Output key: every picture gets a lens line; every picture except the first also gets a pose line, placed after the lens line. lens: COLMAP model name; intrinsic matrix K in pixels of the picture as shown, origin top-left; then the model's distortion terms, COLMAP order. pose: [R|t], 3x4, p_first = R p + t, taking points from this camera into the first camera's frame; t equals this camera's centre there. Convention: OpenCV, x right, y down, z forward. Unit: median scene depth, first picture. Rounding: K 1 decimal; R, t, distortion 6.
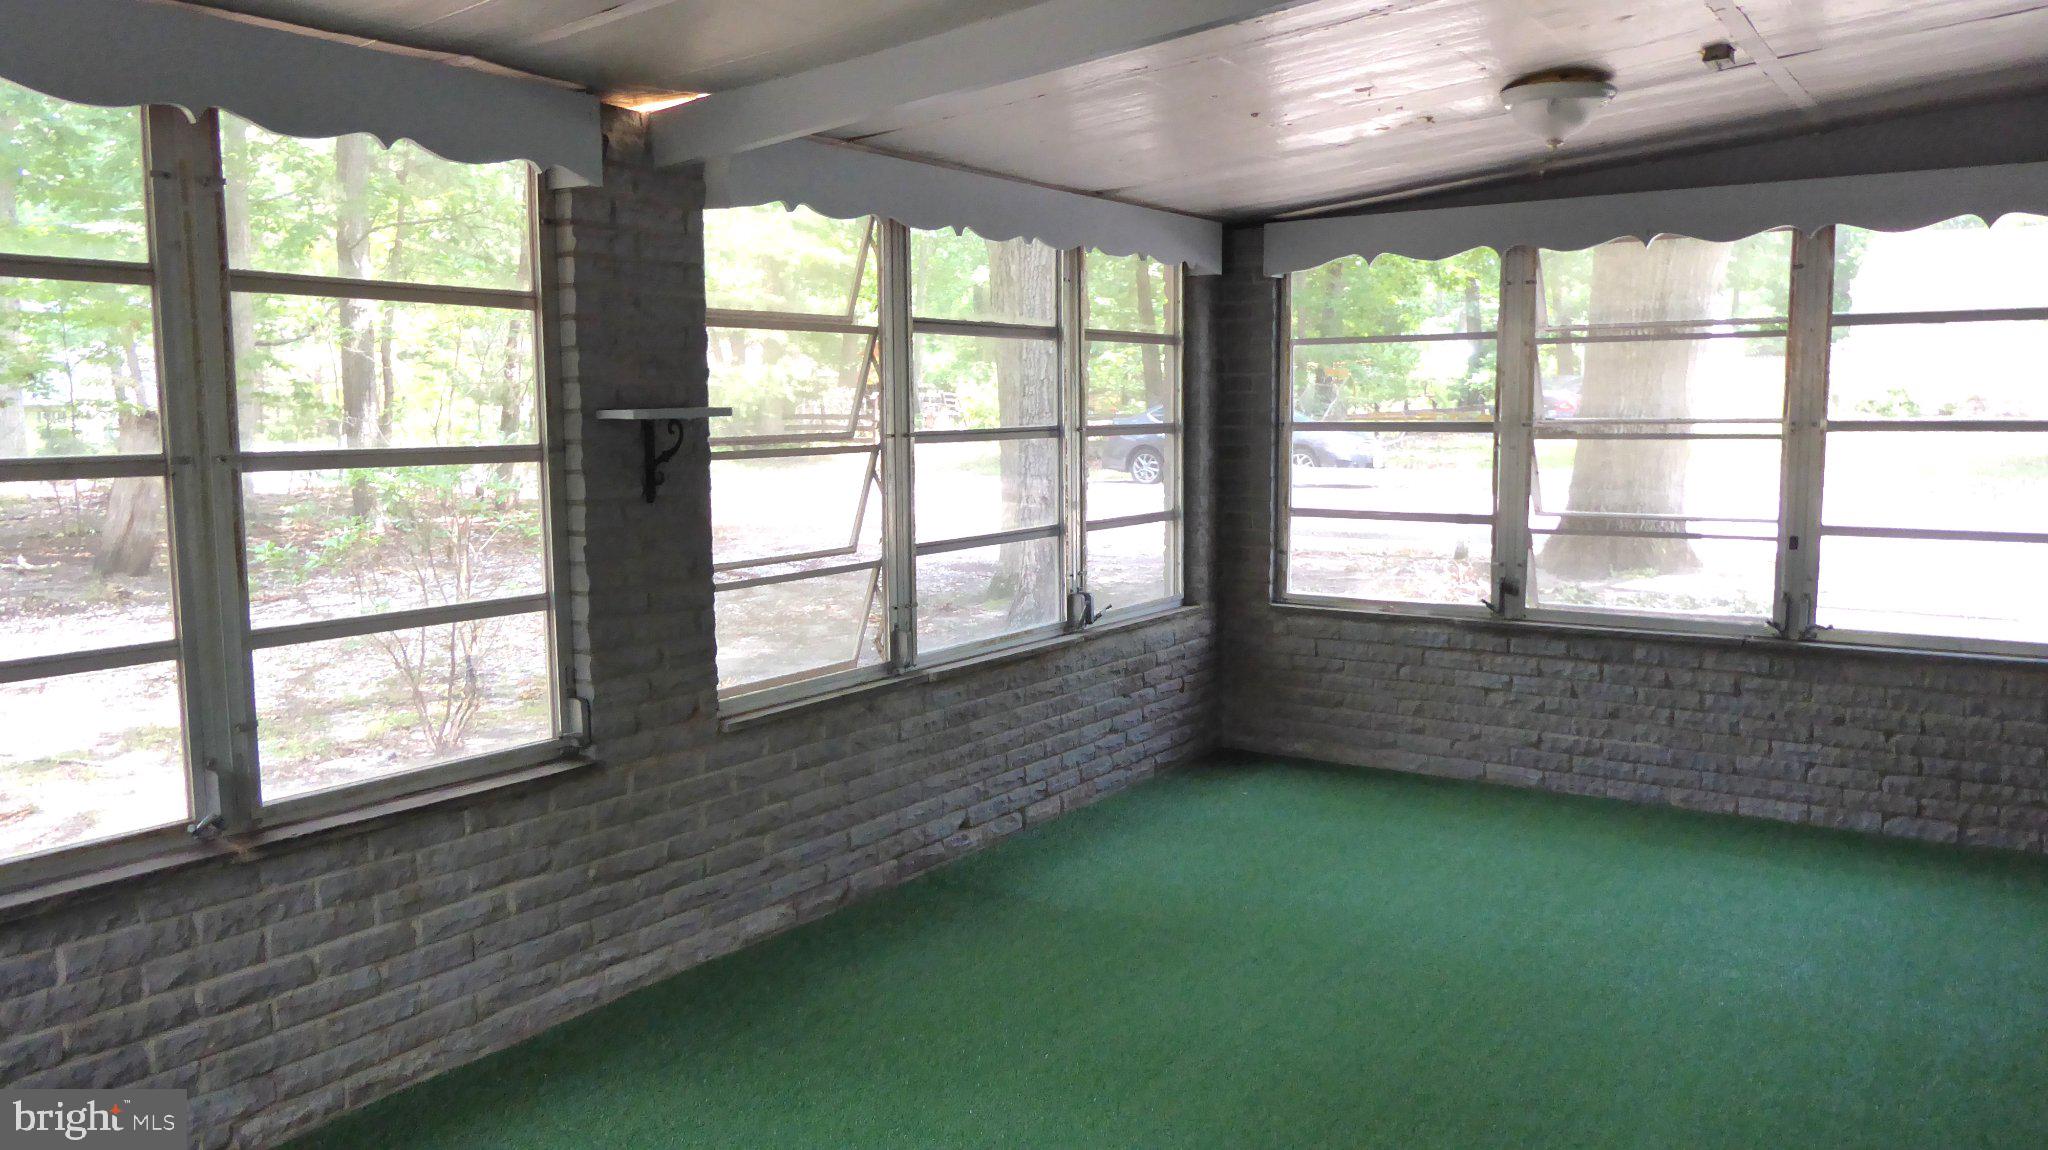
lens RADIAL K [[1514.6, 0, 1024.0], [0, 1514.6, 575.0], [0, 0, 1]] dist [0.005881, 0.002256]
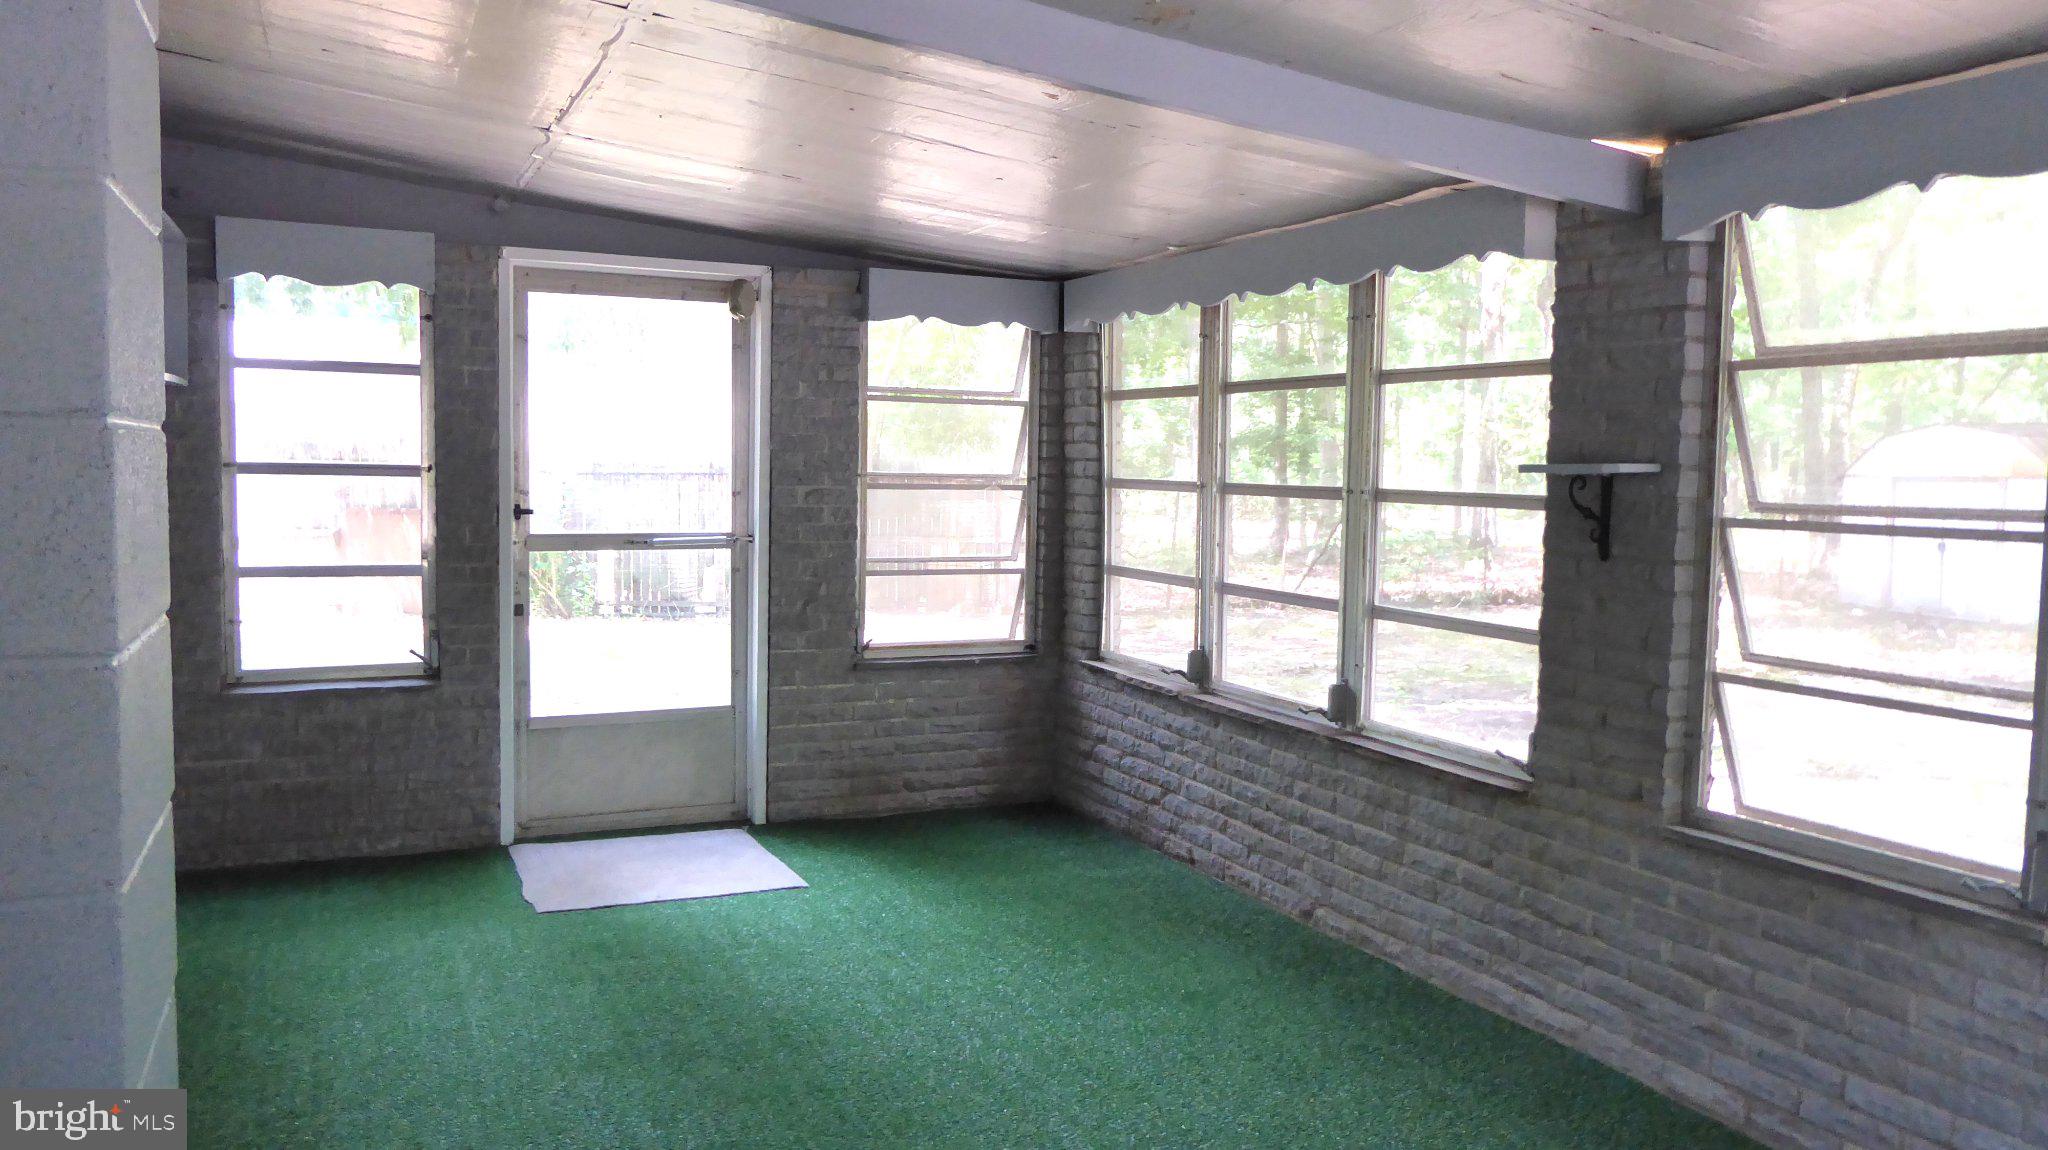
lens RADIAL K [[1675.2, 0, 1024.0], [0, 1675.2, 575.0], [0, 0, 1]] dist [-0.003223, -0.001752]
pose [[-0.540699, 0.063921, -0.838784, 0.970955], [-0.099684, 0.985215, 0.139339, -0.171621], [0.835289, 0.158954, -0.526333, 1.423521]]
